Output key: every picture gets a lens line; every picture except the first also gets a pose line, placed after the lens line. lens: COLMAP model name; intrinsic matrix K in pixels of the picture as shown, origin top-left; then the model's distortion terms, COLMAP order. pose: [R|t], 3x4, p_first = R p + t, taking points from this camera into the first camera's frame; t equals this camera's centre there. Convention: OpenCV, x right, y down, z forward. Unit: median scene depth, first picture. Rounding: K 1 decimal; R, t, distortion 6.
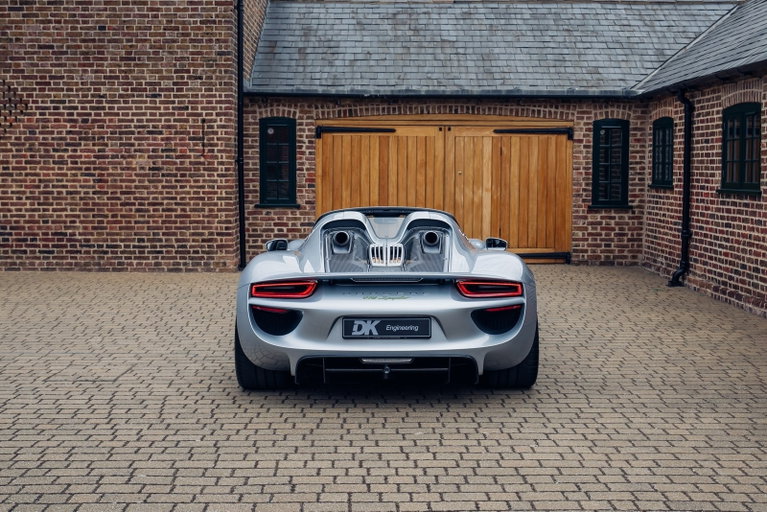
lens RADIAL K [[1046.2, 0, 384.0], [0, 1046.2, 237.4], [0, 0, 1]] dist [-0.033472, 0.115785]
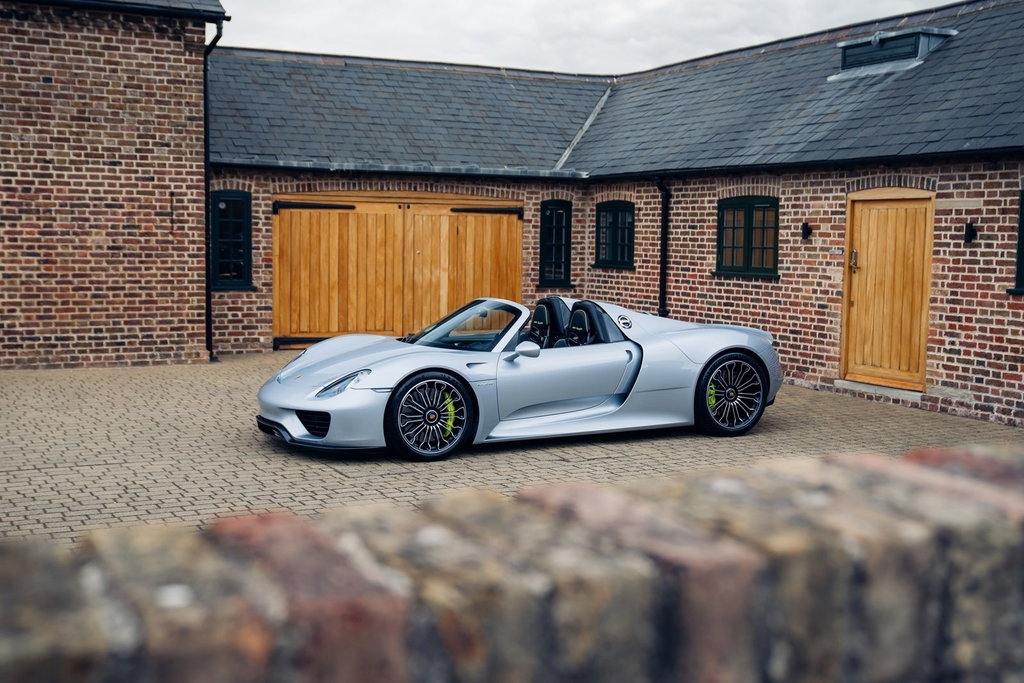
lens RADIAL K [[1216.6, 0, 510.4], [0, 1216.6, 351.5], [0, 0, 1]] dist [-0.015319, 0.216975]
pose [[0.899145, -0.033186, 0.436390, -0.367653], [0.017934, 0.999077, 0.039025, -0.013218], [-0.437282, -0.027262, 0.898911, -0.056272]]
